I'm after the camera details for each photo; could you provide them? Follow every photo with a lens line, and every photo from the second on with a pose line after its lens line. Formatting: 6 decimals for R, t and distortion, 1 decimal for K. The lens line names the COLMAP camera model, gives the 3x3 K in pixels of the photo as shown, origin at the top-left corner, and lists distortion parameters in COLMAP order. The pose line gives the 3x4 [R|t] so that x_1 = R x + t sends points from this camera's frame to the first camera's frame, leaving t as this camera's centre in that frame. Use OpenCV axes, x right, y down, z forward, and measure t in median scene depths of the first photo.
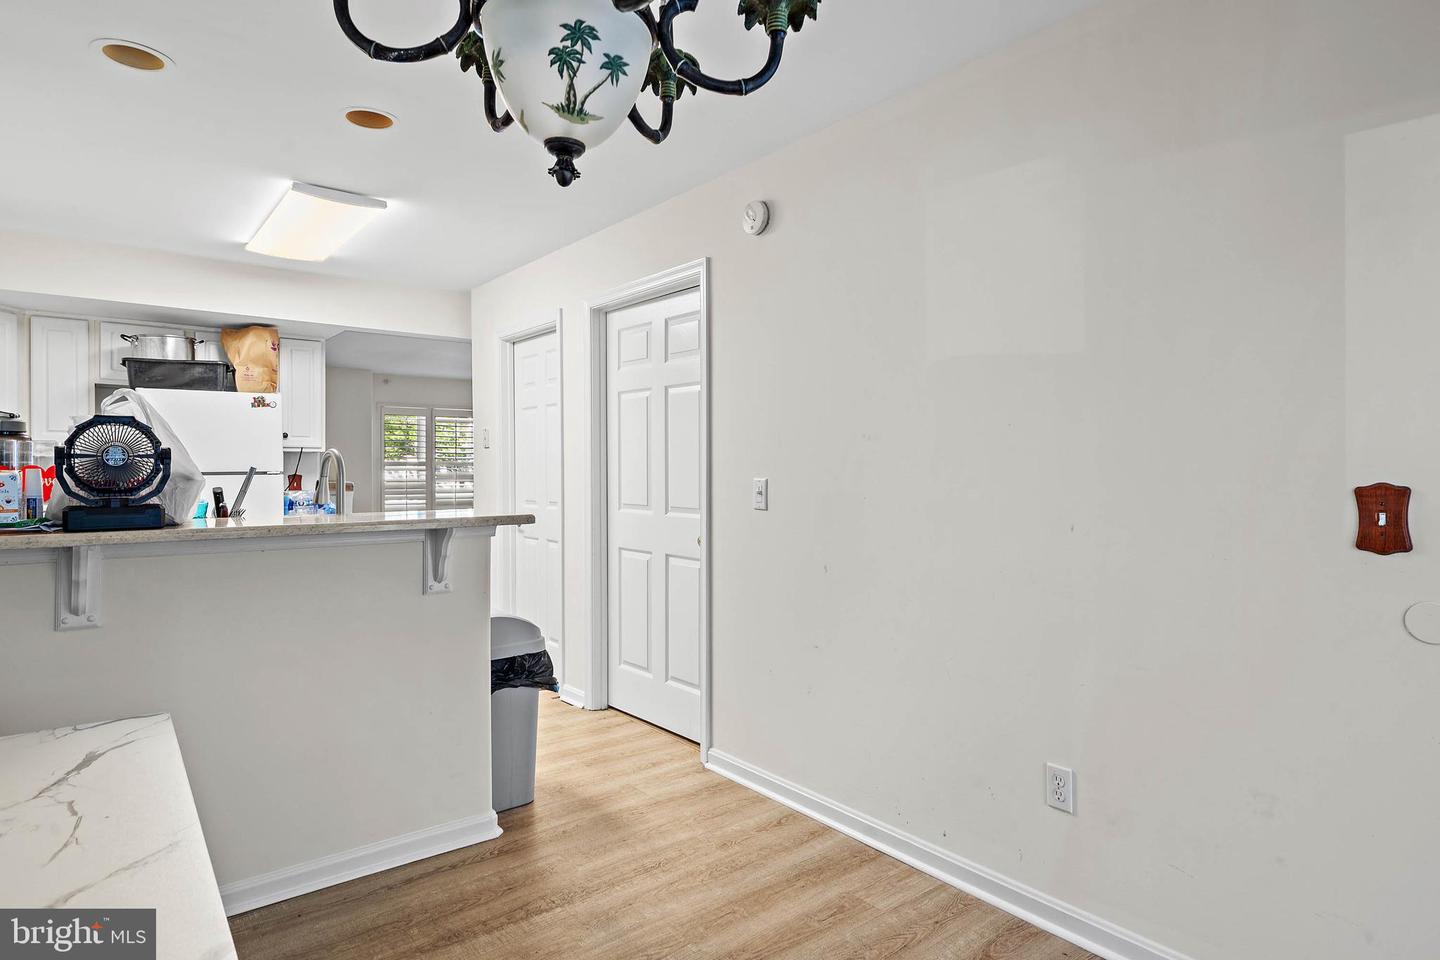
lens RADIAL K [[811.9, 0, 722.8], [0, 811.9, 475.7], [0, 0, 1]] dist [0.002636, 0.001000]
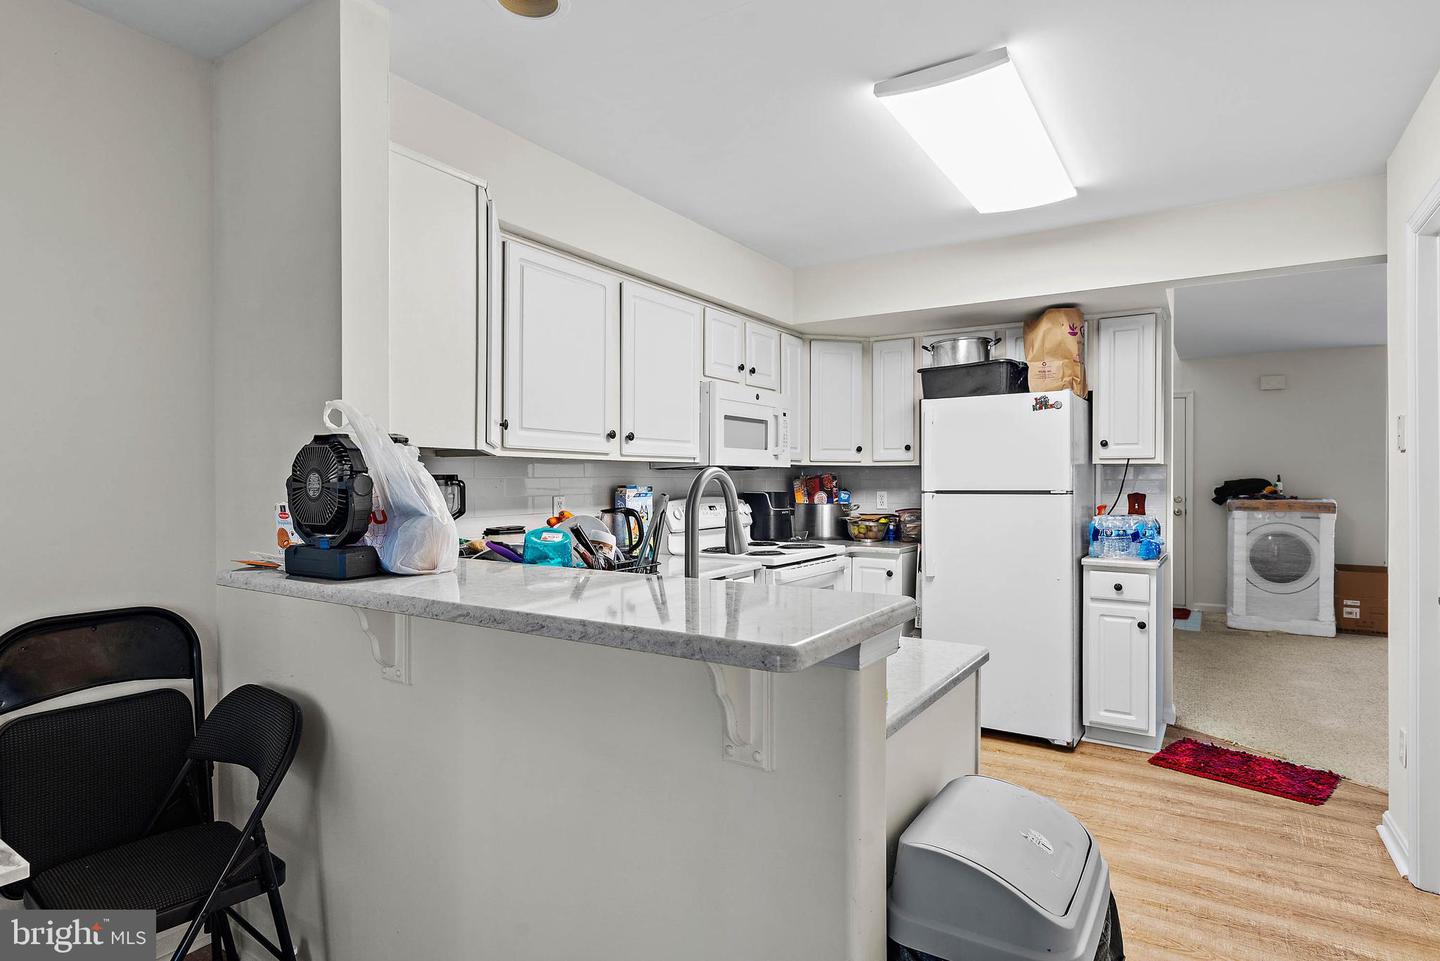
lens RADIAL K [[761.0, 0, 721.5], [0, 761.0, 473.8], [0, 0, 1]] dist [0.008000, 0.002252]
pose [[0.322469, 0.000003, -0.946580, 0.037068], [-0.011706, 0.999924, -0.003984, -0.014938], [0.946508, 0.012365, 0.322445, 0.468761]]
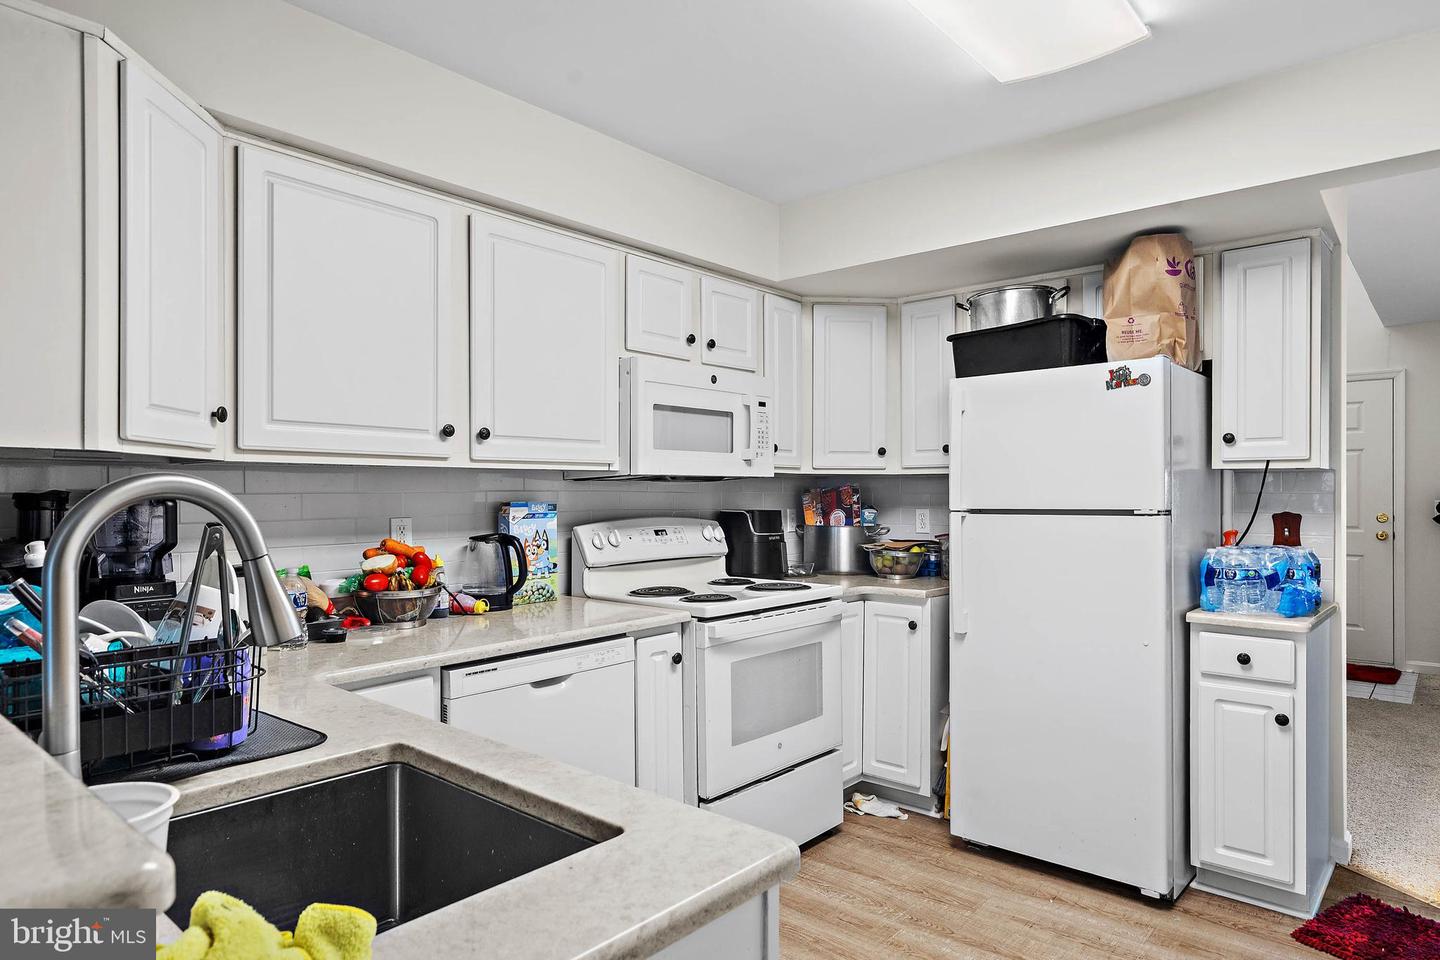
lens RADIAL K [[848.4, 0, 721.2], [0, 848.4, 486.9], [0, 0, 1]] dist [0.006362, -0.000733]
pose [[0.187170, -0.000199, -0.982328, -0.077627], [-0.008506, 0.999962, -0.001824, -0.016757], [0.982291, 0.008697, 0.187161, 0.651993]]
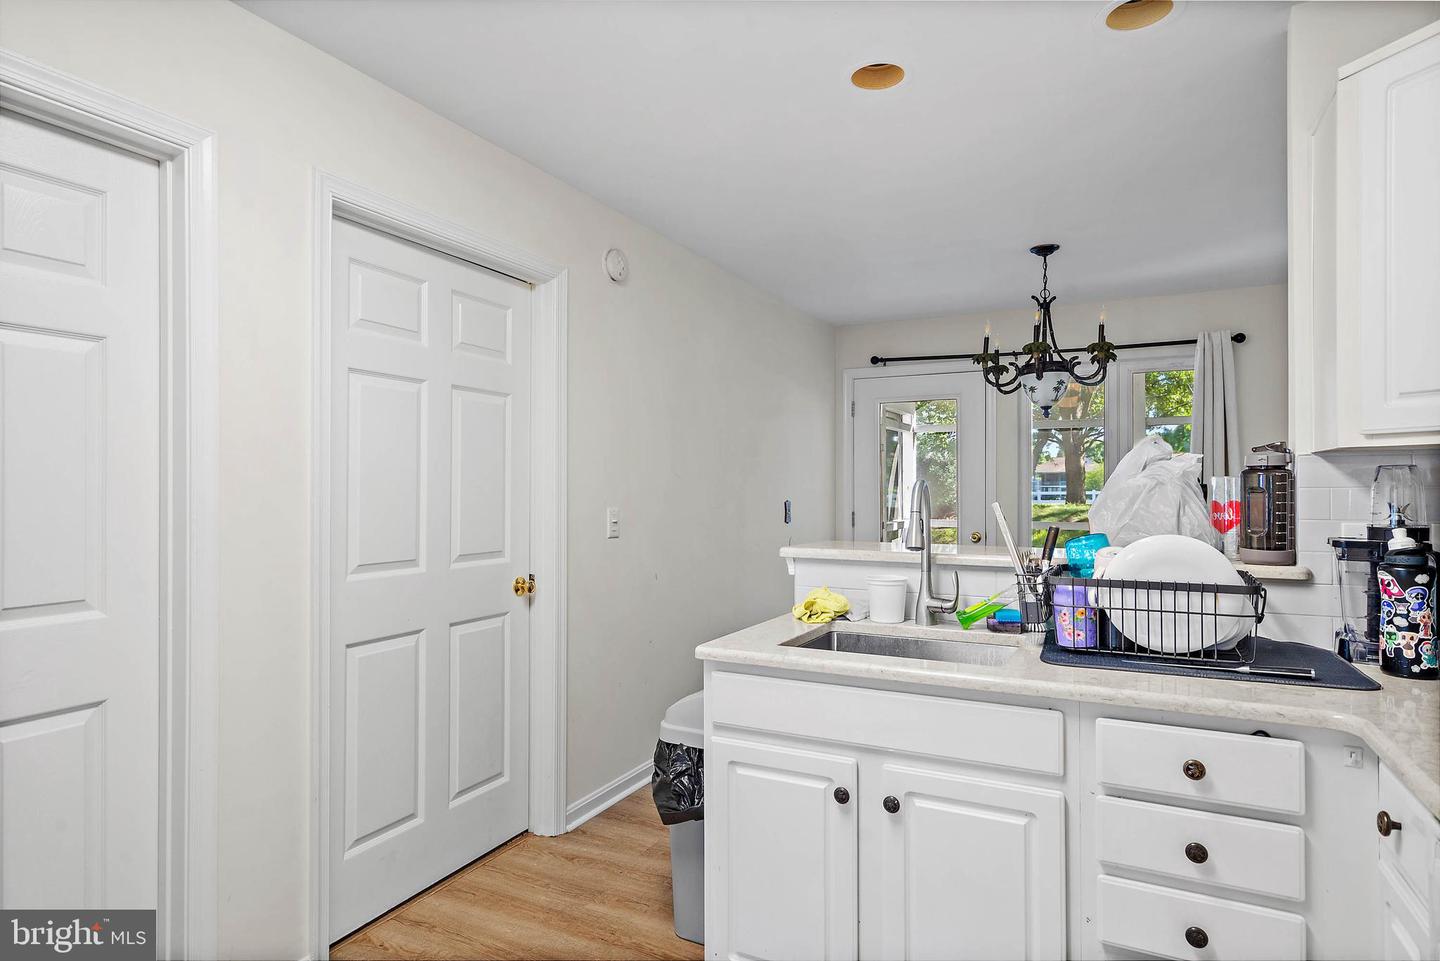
lens RADIAL K [[811.9, 0, 758.7], [0, 811.9, 482.0], [0, 0, 1]] dist [0.002636, 0.001000]
pose [[-0.425552, 0.010341, 0.904875, -0.655878], [0.009622, 0.999930, -0.006903, -0.014194], [-0.904883, 0.005769, -0.425622, 0.843225]]
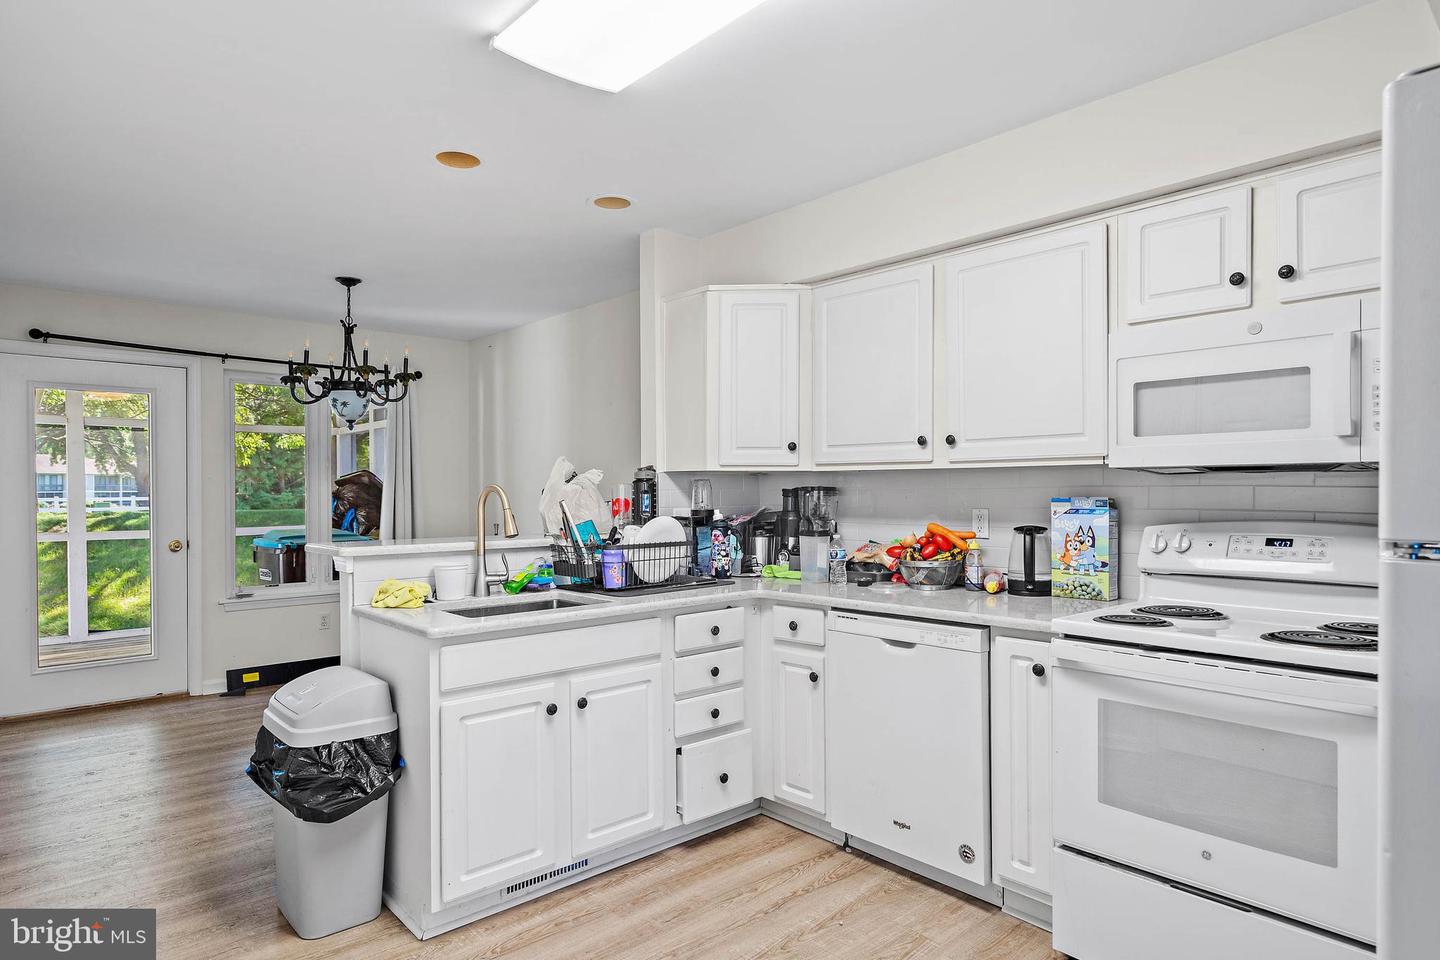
lens RADIAL K [[811.9, 0, 747.6], [0, 811.9, 489.3], [0, 0, 1]] dist [0.002636, 0.001000]
pose [[-0.995387, 0.007888, -0.095614, -0.406812], [0.007117, 0.999939, 0.008404, -0.018489], [0.095674, 0.007684, -0.995383, 1.189465]]
